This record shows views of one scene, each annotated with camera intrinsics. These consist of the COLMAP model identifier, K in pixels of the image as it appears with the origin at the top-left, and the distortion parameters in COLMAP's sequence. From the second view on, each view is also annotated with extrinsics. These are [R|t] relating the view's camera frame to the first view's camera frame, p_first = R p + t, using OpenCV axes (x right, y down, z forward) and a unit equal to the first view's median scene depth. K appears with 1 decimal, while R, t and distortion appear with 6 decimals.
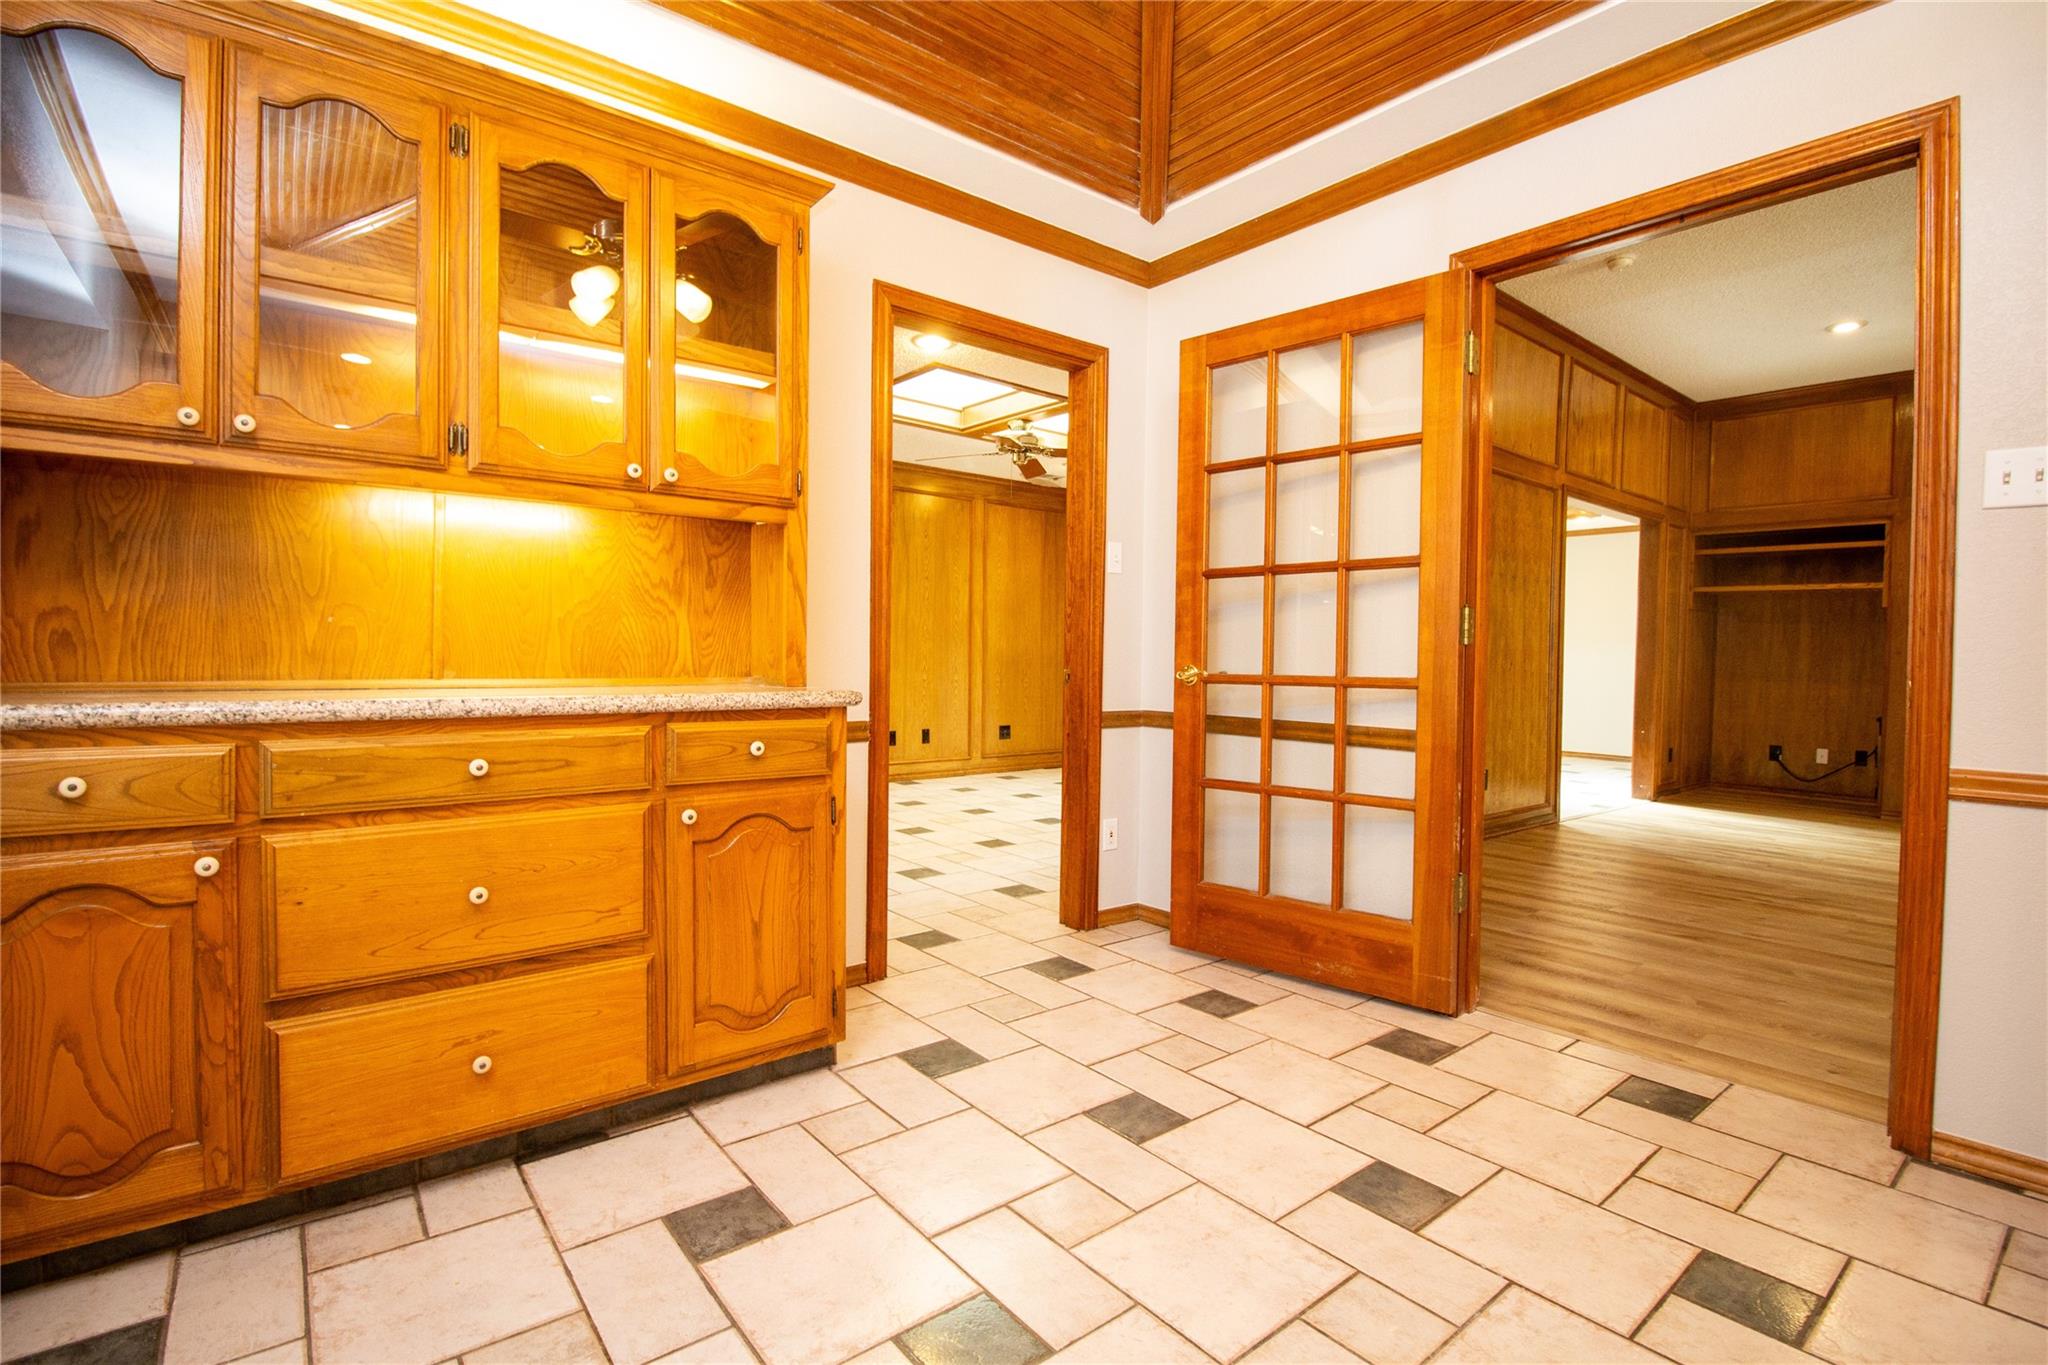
lens RADIAL K [[930.6, 0, 1024.0], [0, 930.6, 682.5], [0, 0, 1]] dist [-0.016767, -0.000405]
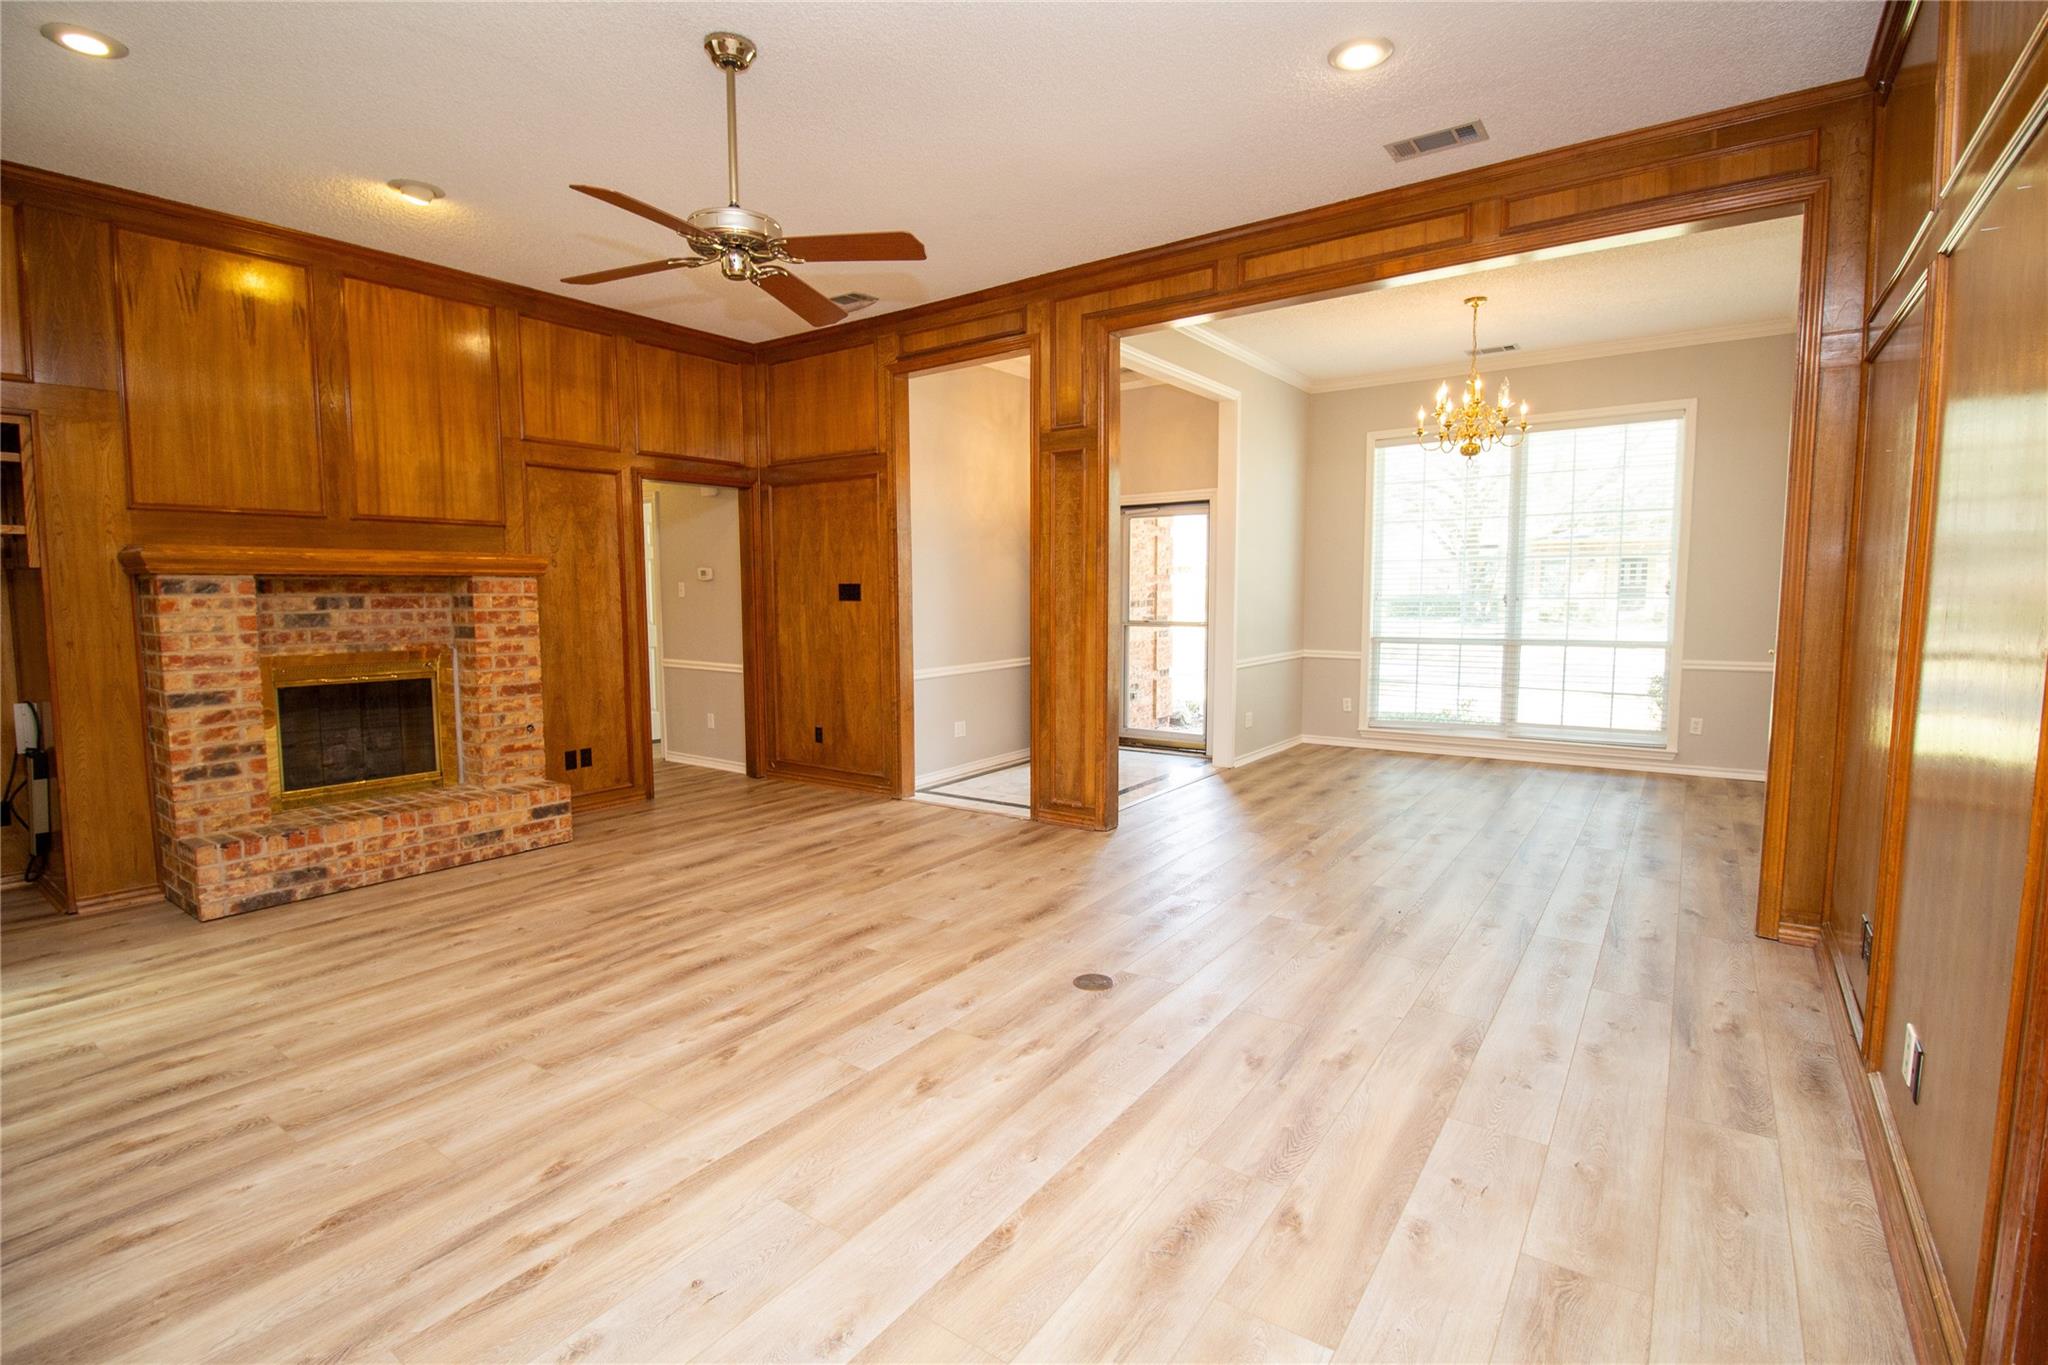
lens RADIAL K [[948.2, 0, 1024.9], [0, 948.2, 674.8], [0, 0, 1]] dist [0.005839, -0.014061]
pose [[-0.271360, -0.106761, 0.956539, 0.466012], [0.029254, 0.992455, 0.119069, -0.174318], [-0.962033, 0.060293, -0.266189, 1.439510]]
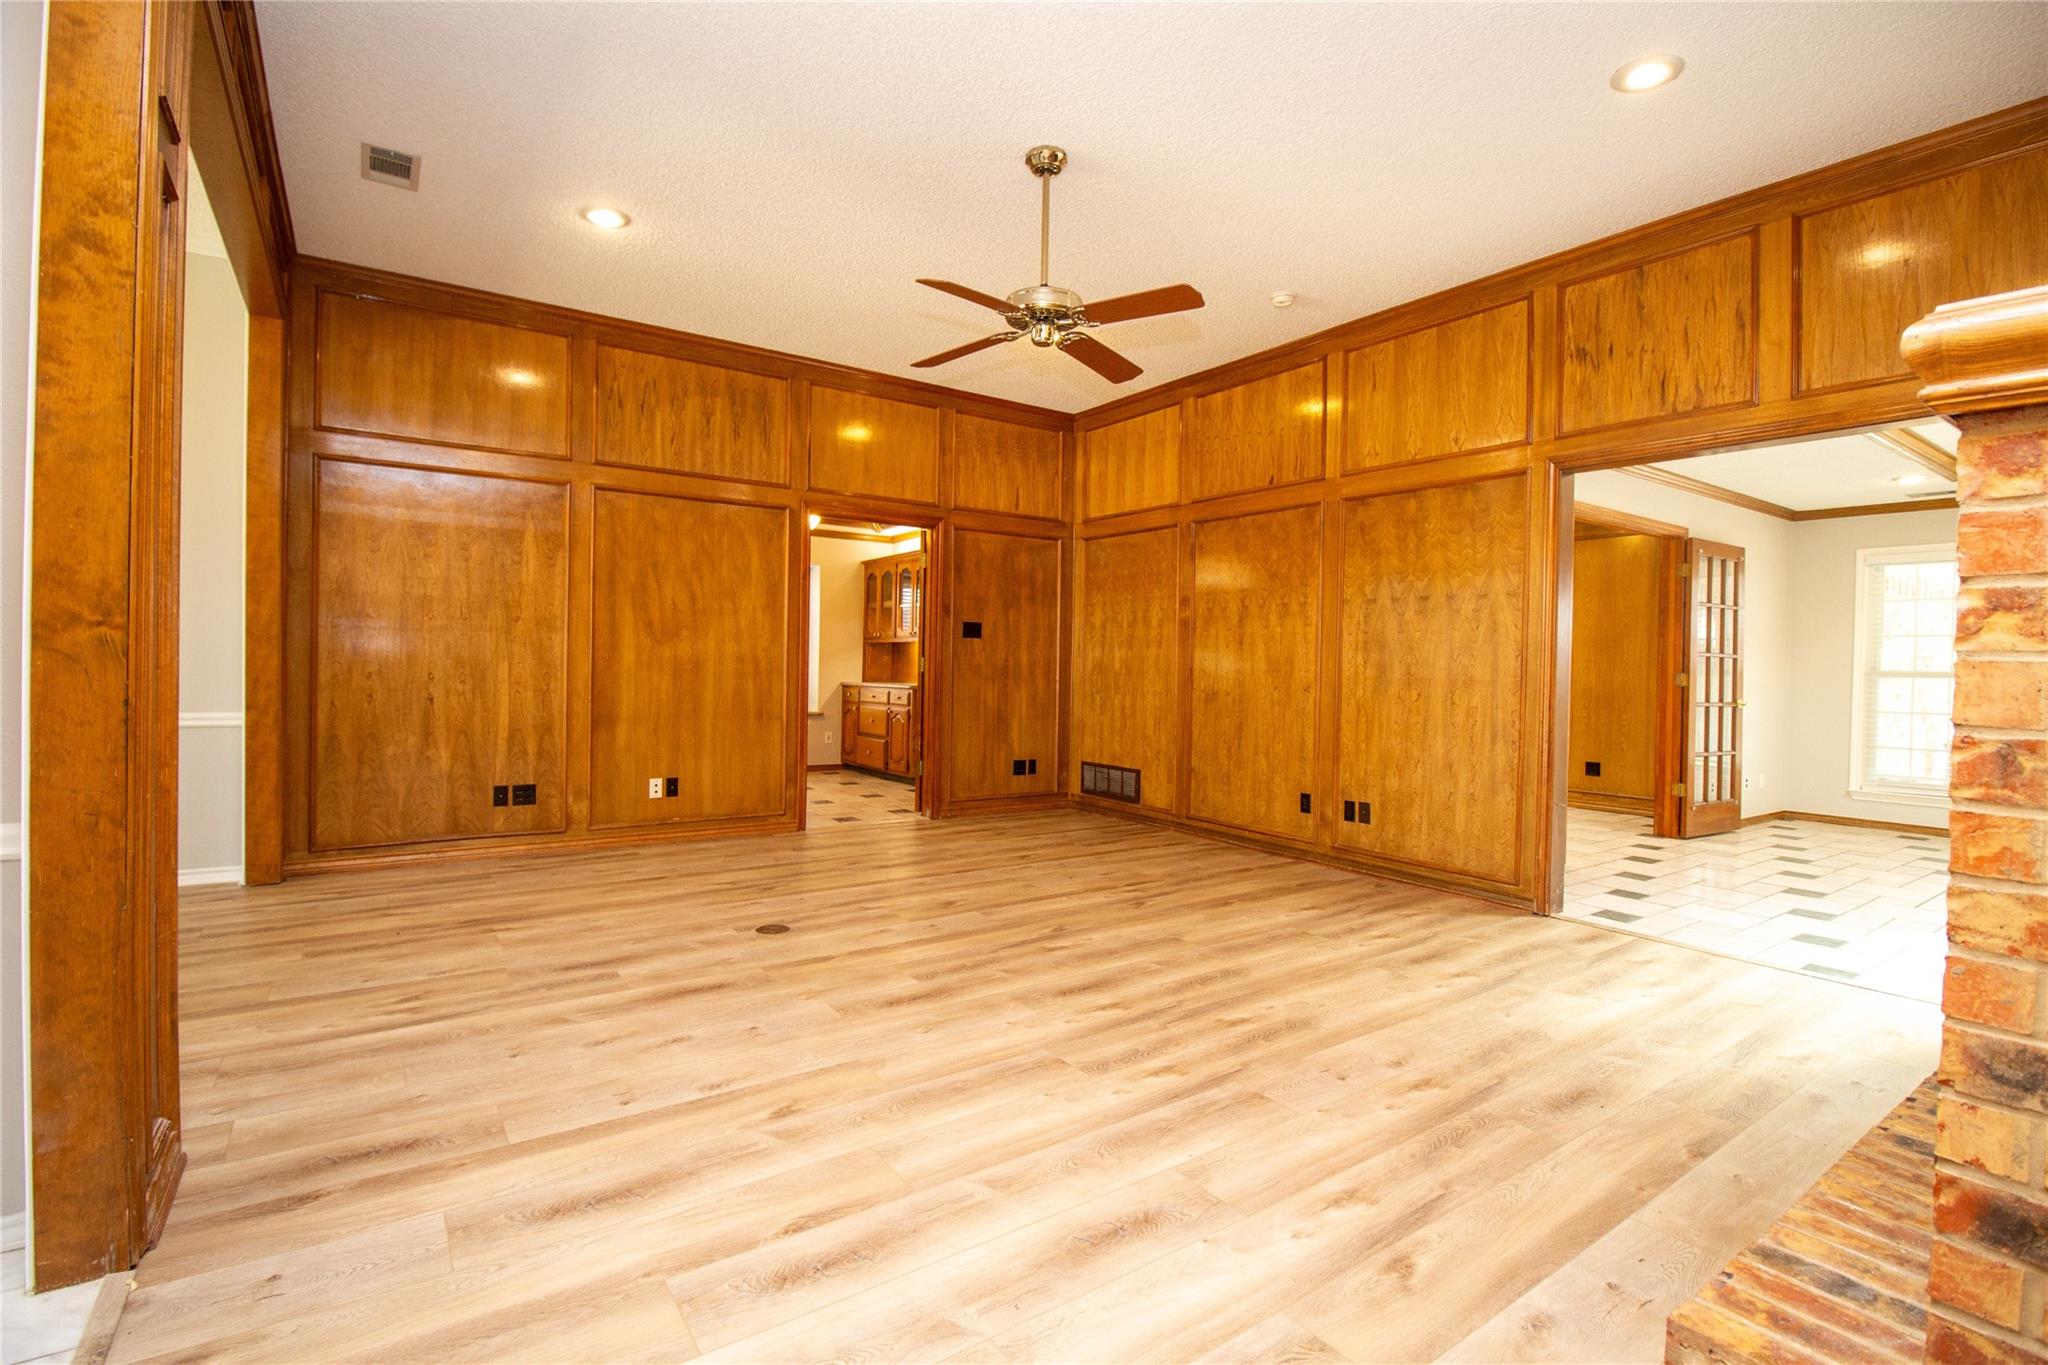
lens RADIAL K [[948.2, 0, 1024.9], [0, 948.2, 674.8], [0, 0, 1]] dist [0.005839, -0.014061]
pose [[-0.065814, -0.007988, -0.997800, 3.279696], [-0.050757, 0.998700, -0.004647, -0.035118], [0.996540, 0.050339, -0.066134, 1.536036]]
